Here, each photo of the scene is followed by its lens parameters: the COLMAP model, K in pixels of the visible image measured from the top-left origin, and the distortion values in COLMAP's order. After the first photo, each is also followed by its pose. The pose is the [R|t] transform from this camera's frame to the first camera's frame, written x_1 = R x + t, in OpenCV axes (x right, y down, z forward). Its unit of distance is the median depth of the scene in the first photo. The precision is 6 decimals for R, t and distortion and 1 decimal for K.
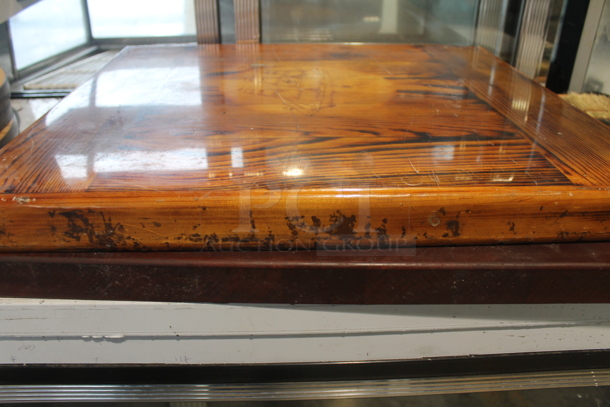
lens RADIAL K [[504.7, 0, 305.5], [0, 504.7, 202.4], [0, 0, 1]] dist [-0.147992, 0.109471]
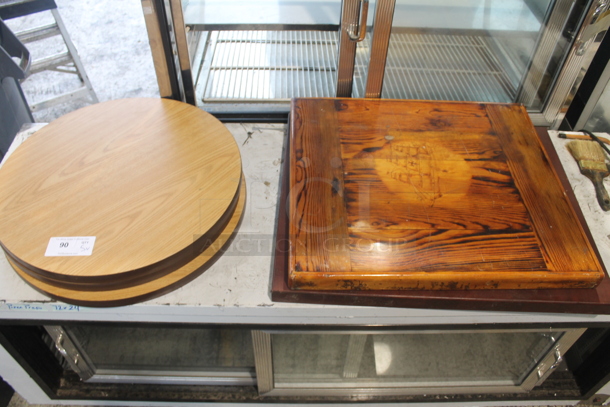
lens RADIAL K [[504.7, 0, 306.9], [0, 504.7, 200.3], [0, 0, 1]] dist [-0.147992, 0.109471]
pose [[0.999167, 0.040451, -0.005353, -0.640457], [-0.036707, 0.948381, 0.315003, -1.082890], [0.017819, -0.314544, 0.949076, -1.204967]]
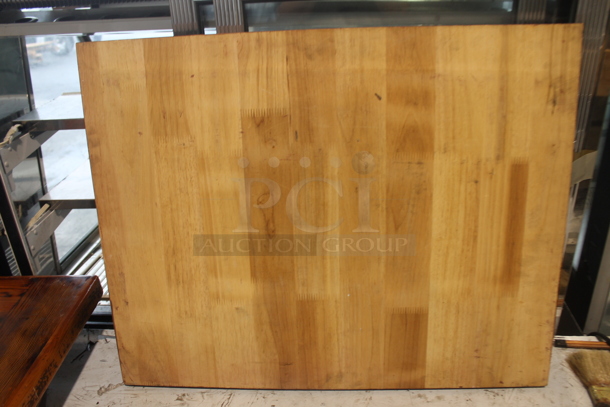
lens RADIAL K [[504.7, 0, 303.6], [0, 504.7, 200.5], [0, 0, 1]] dist [-0.147992, 0.109471]
pose [[0.991323, 0.005191, -0.131349, 0.266675], [-0.013039, 0.998175, -0.058957, -0.994642], [0.130804, 0.060158, 0.989581, -0.106550]]
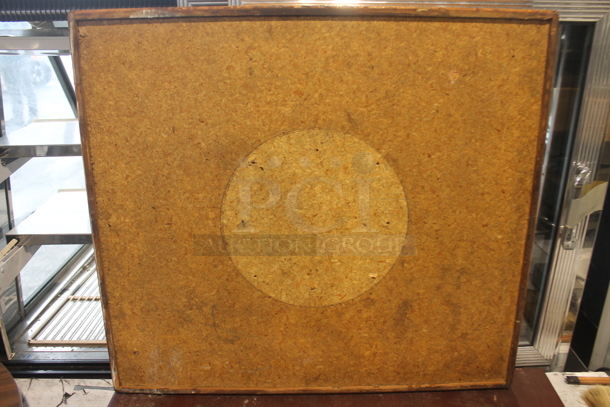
lens RADIAL K [[504.7, 0, 299.3], [0, 504.7, 201.9], [0, 0, 1]] dist [-0.147992, 0.109471]
pose [[0.999556, 0.002133, -0.029727, -0.009347], [-0.006593, 0.988553, -0.150730, -0.941639], [0.029065, 0.150859, 0.988128, 0.002689]]
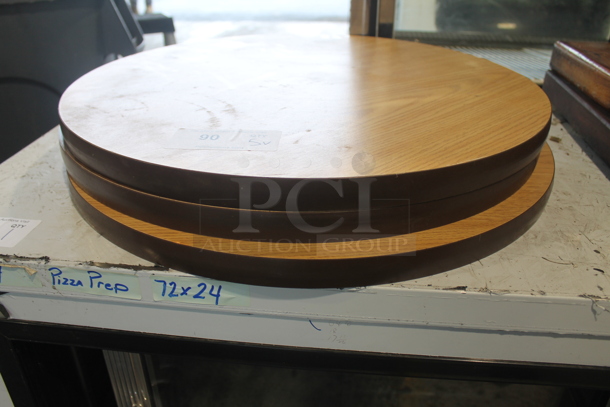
lens RADIAL K [[504.7, 0, 301.7], [0, 504.7, 203.0], [0, 0, 1]] dist [-0.147992, 0.109471]
pose [[0.988890, 0.078177, -0.126434, -1.528670], [-0.078175, 0.996927, 0.004990, 0.082846], [0.126436, 0.004949, 0.991962, 0.001259]]
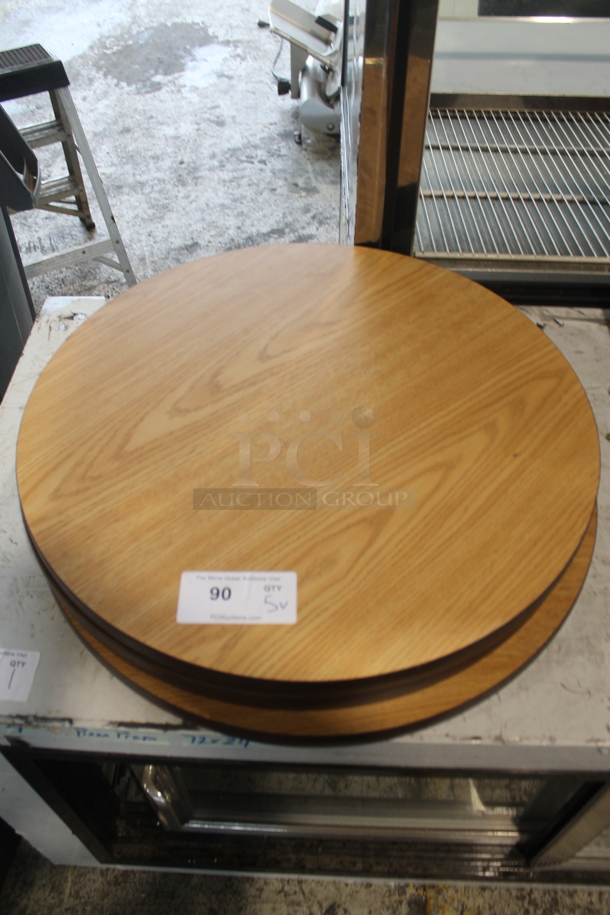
lens RADIAL K [[757.0, 0, 301.6], [0, 757.0, 457.8], [0, 0, 1]] dist [-0.147992, 0.109471]
pose [[0.996044, 0.061100, -0.064524, -1.630594], [-0.034649, 0.935675, 0.351157, -0.844064], [0.081829, -0.347532, 0.934091, -0.264545]]
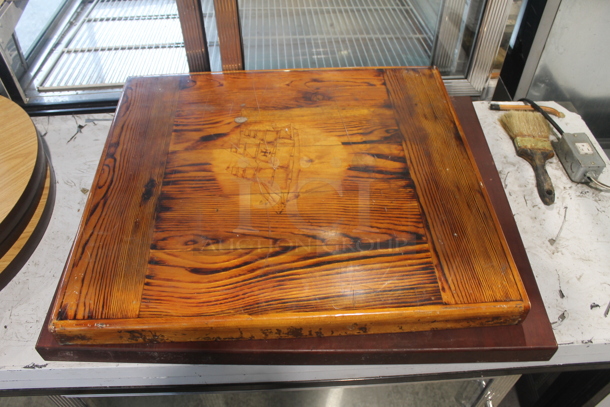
lens RADIAL K [[504.7, 0, 303.5], [0, 504.7, 202.8], [0, 0, 1]] dist [-0.147992, 0.109471]
pose [[0.999957, -0.009061, -0.001829, 0.105793], [0.009169, 0.947256, 0.320346, -0.864024], [-0.001170, -0.320349, 0.947299, -0.416710]]
